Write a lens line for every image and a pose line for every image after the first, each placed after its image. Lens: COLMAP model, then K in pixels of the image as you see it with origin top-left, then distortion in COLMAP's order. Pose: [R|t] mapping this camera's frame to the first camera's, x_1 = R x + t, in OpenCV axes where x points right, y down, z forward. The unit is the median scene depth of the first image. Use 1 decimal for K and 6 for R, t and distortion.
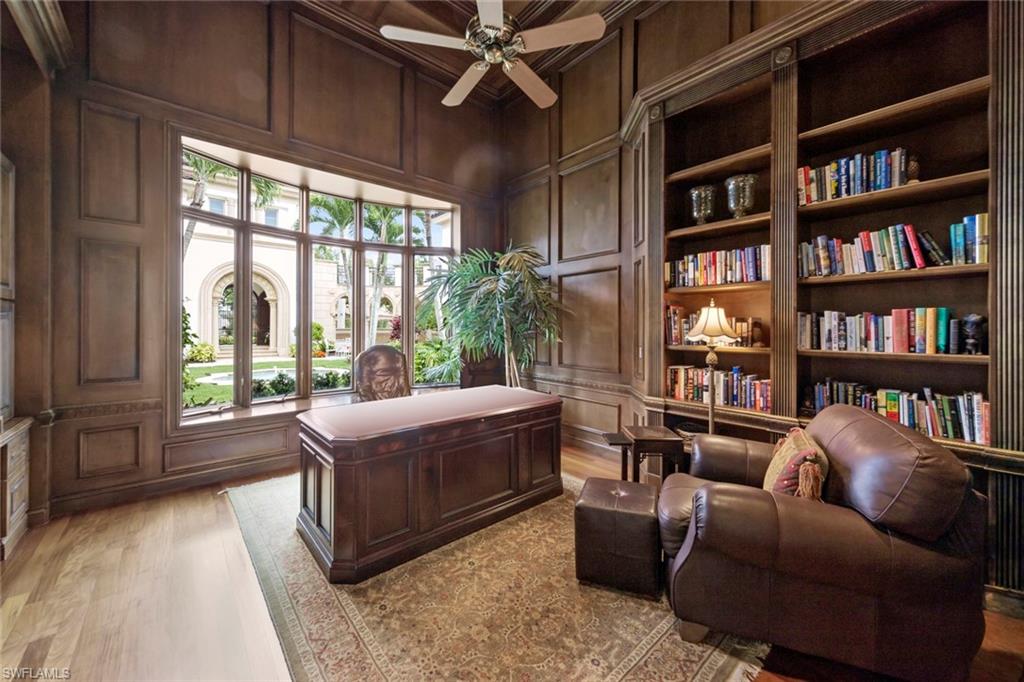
lens RADIAL K [[384.1, 0, 507.1], [0, 384.1, 327.4], [0, 0, 1]] dist [0.019691, 0.000023]
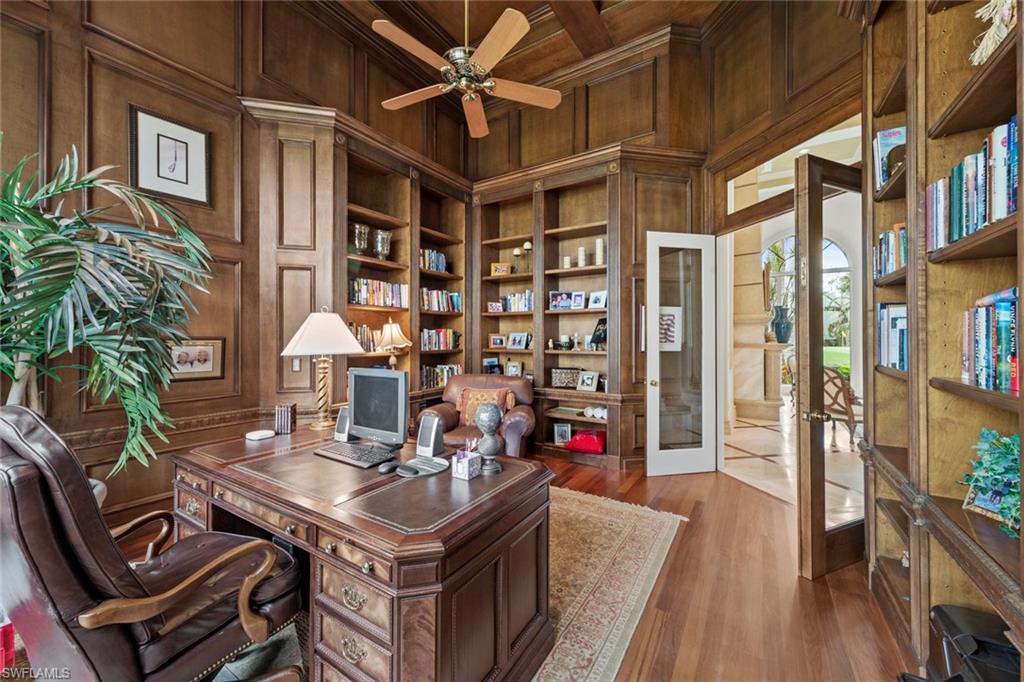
lens RADIAL K [[389.3, 0, 512.0], [0, 389.3, 341.0], [0, 0, 1]] dist [0.019943, 0.000004]
pose [[-0.289237, -0.009899, 0.957206, -1.048626], [0.007810, 0.999889, 0.012700, -0.003628], [-0.957226, 0.011149, -0.289128, 1.129525]]
